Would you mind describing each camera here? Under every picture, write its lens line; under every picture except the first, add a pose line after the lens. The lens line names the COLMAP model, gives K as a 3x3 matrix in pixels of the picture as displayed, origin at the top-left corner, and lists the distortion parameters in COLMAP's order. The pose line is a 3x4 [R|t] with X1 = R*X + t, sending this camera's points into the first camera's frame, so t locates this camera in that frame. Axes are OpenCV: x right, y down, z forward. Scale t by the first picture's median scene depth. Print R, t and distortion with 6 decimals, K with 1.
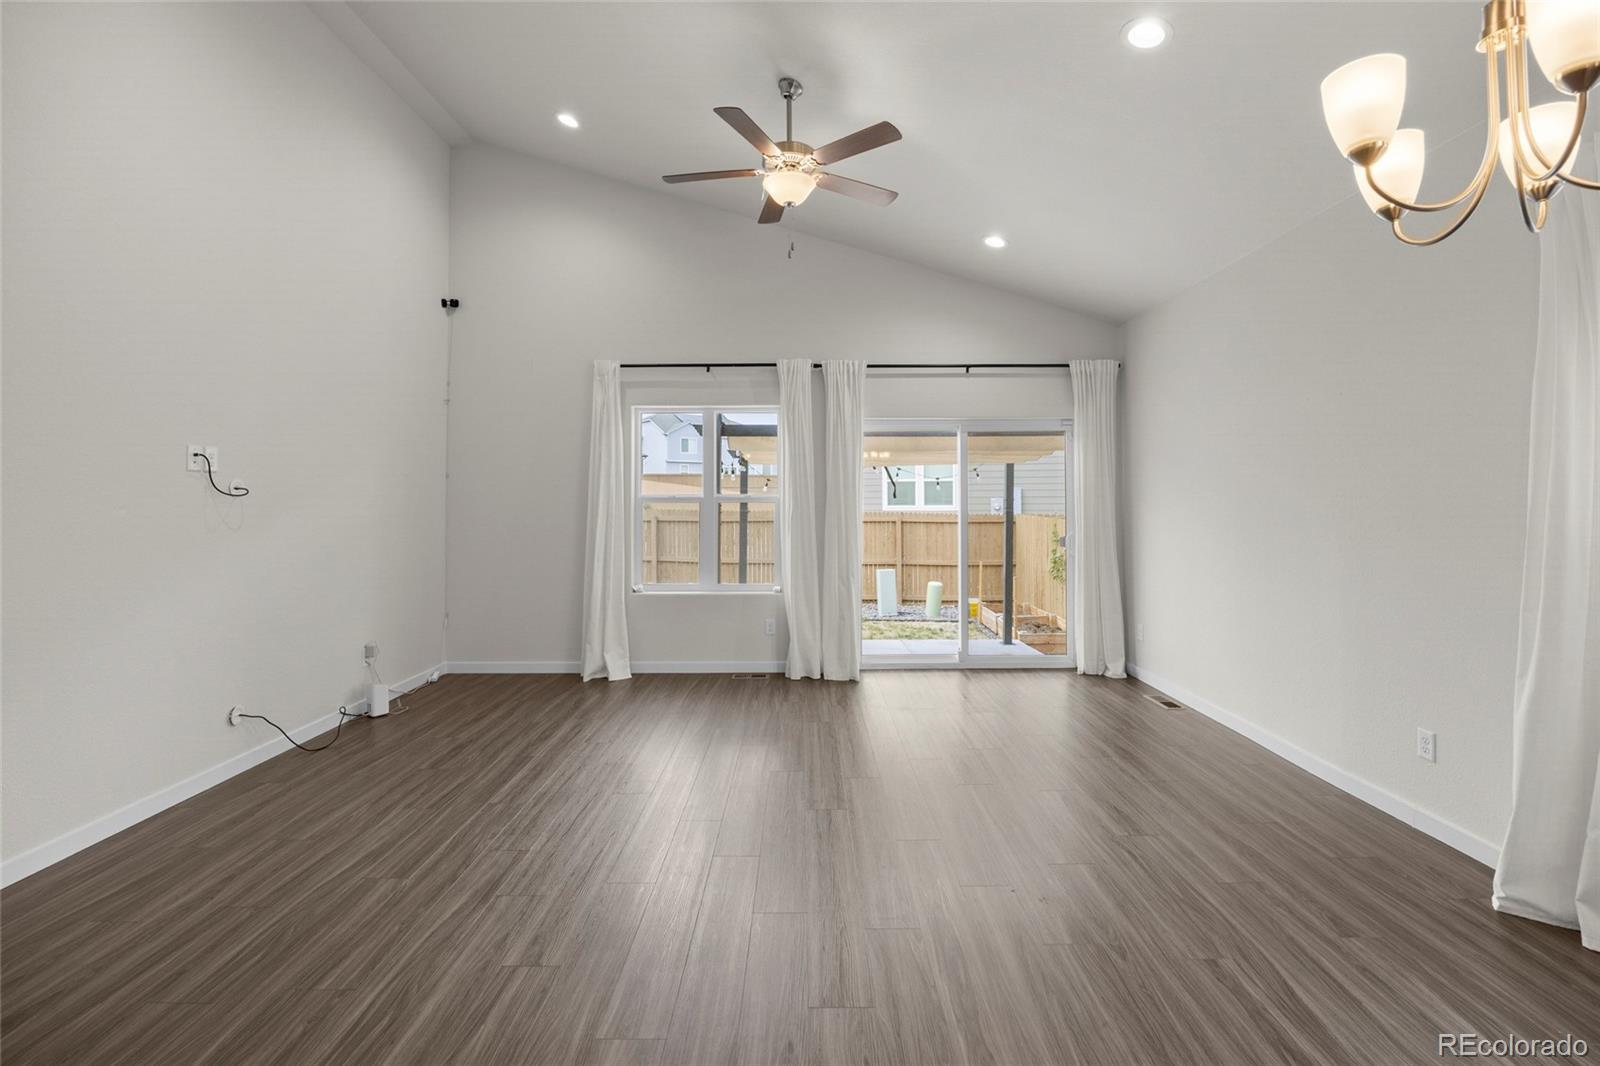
lens RADIAL K [[711.6, 0, 807.1], [0, 711.6, 482.6], [0, 0, 1]] dist [-0.018488, 0.000030]
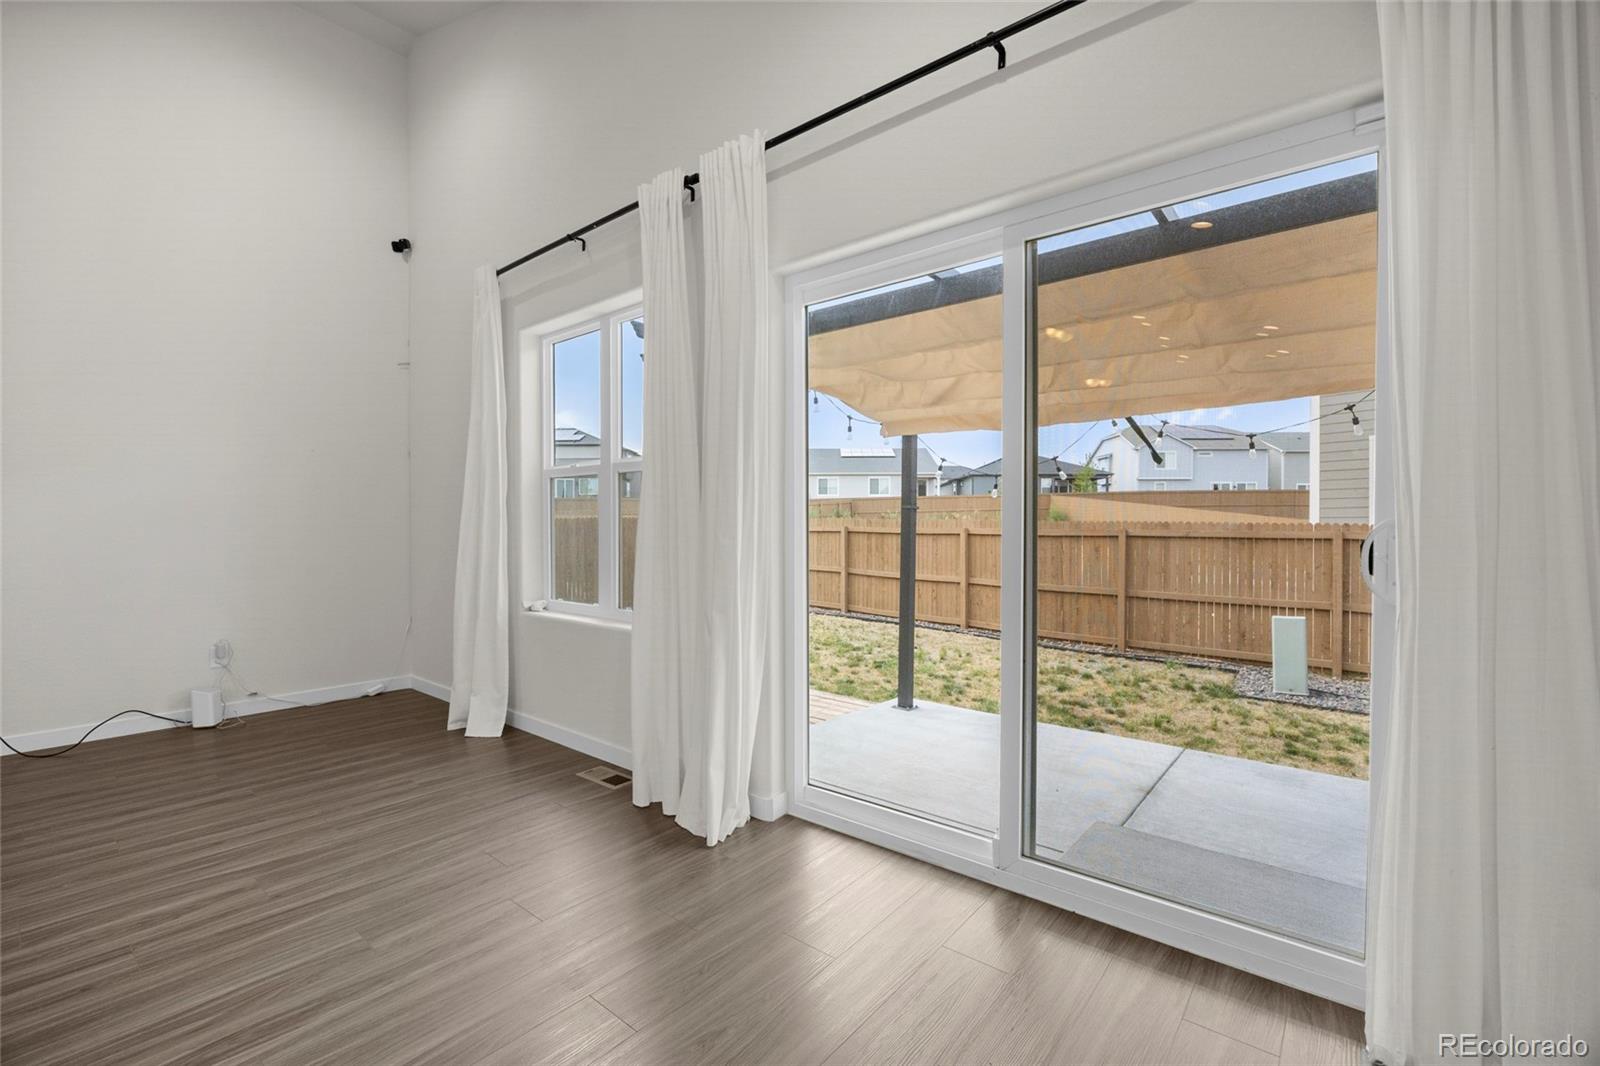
lens RADIAL K [[697.1, 0, 795.0], [0, 697.1, 535.3], [0, 0, 1]] dist [-0.020807, -0.000138]
pose [[0.767378, 0.010561, -0.641108, 0.371891], [0.014026, 0.999349, 0.033252, 0.064434], [0.641042, -0.034509, 0.766730, 0.659743]]
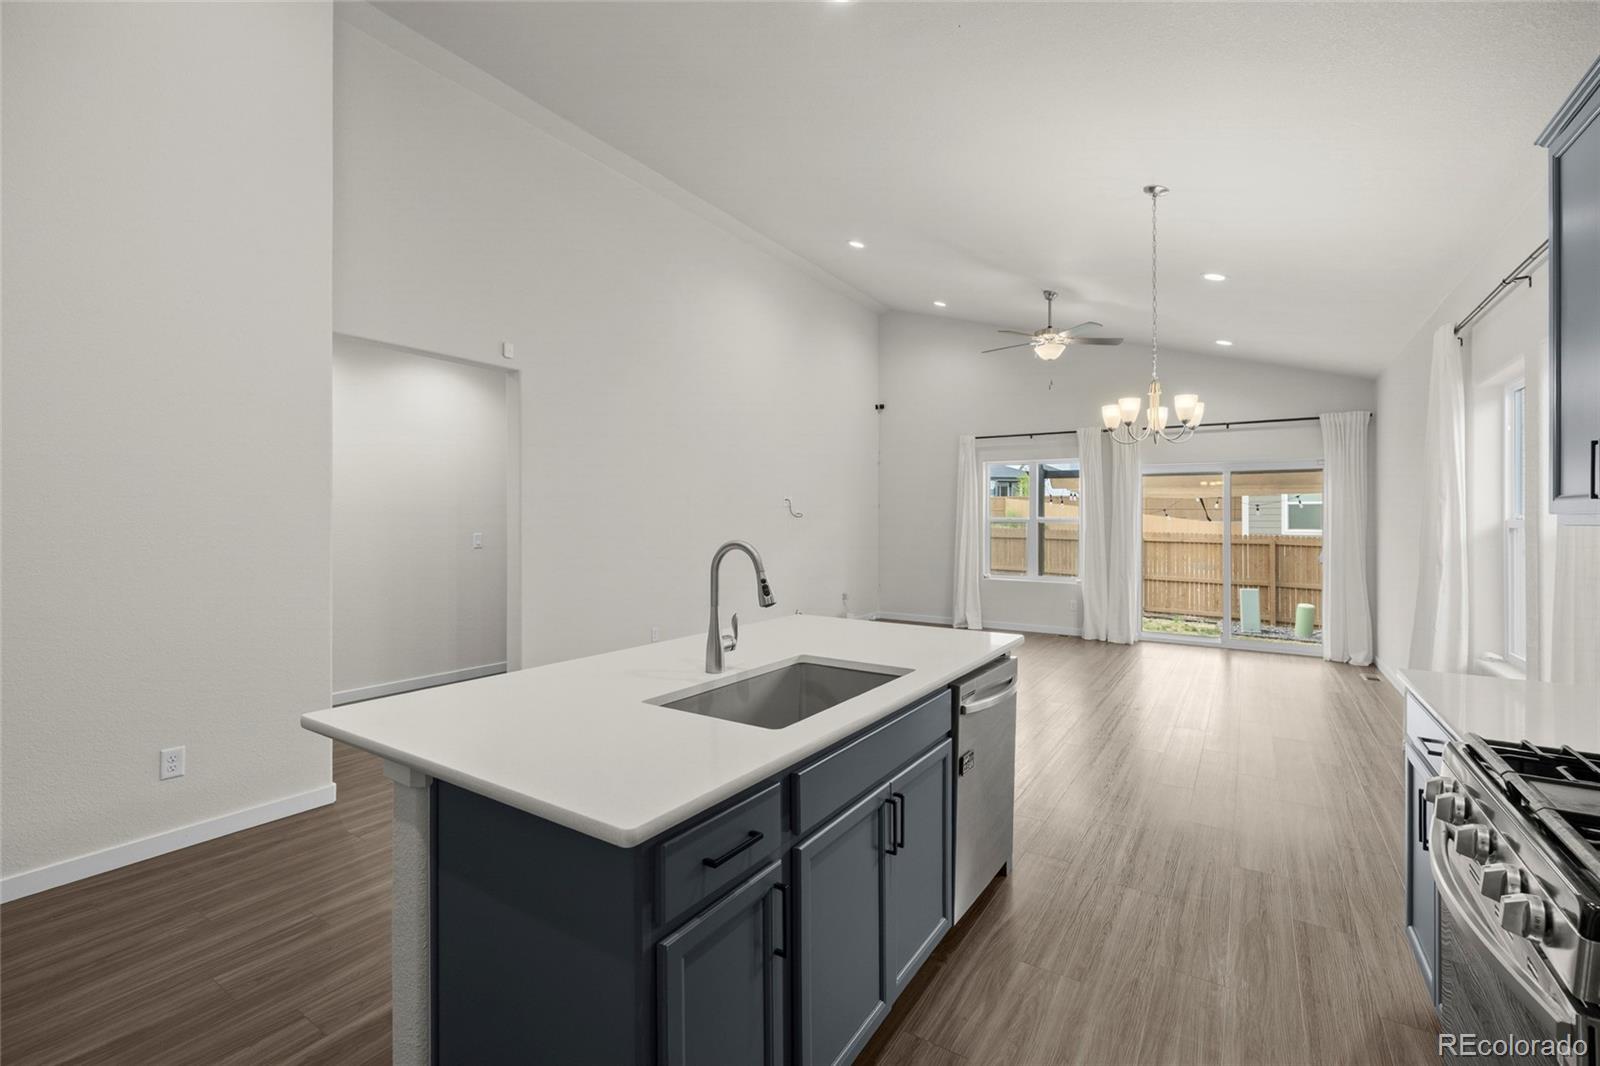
lens RADIAL K [[720.6, 0, 805.9], [0, 720.6, 516.9], [0, 0, 1]] dist [0.021809, 0.000024]
pose [[0.848820, 0.006368, -0.528643, 0.278088], [0.003072, 0.999851, 0.016977, -0.012839], [0.528673, -0.016034, 0.848674, -0.600752]]
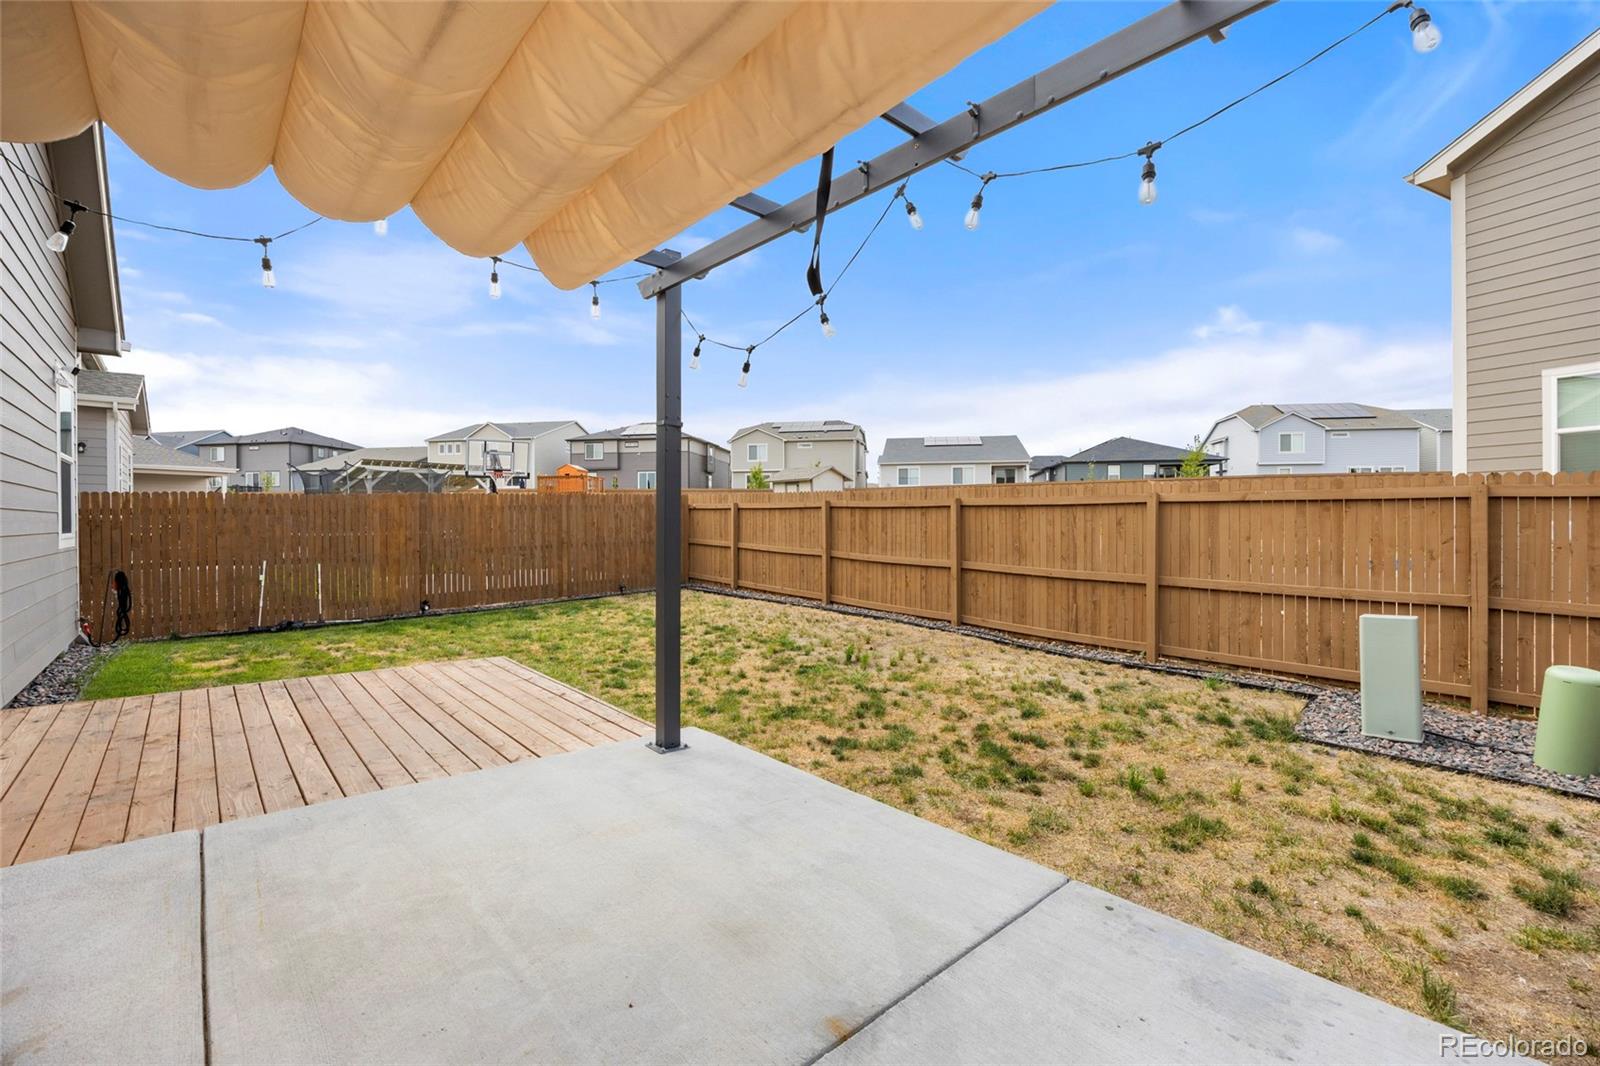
lens RADIAL K [[693.3, 0, 797.0], [0, 693.3, 527.2], [0, 0, 1]] dist [-0.018627, 0.000560]
pose [[0.667075, 0.006545, -0.744962, 0.390479], [0.018434, 0.999510, 0.025288, 0.136072], [0.744763, -0.030601, 0.666628, 1.188870]]
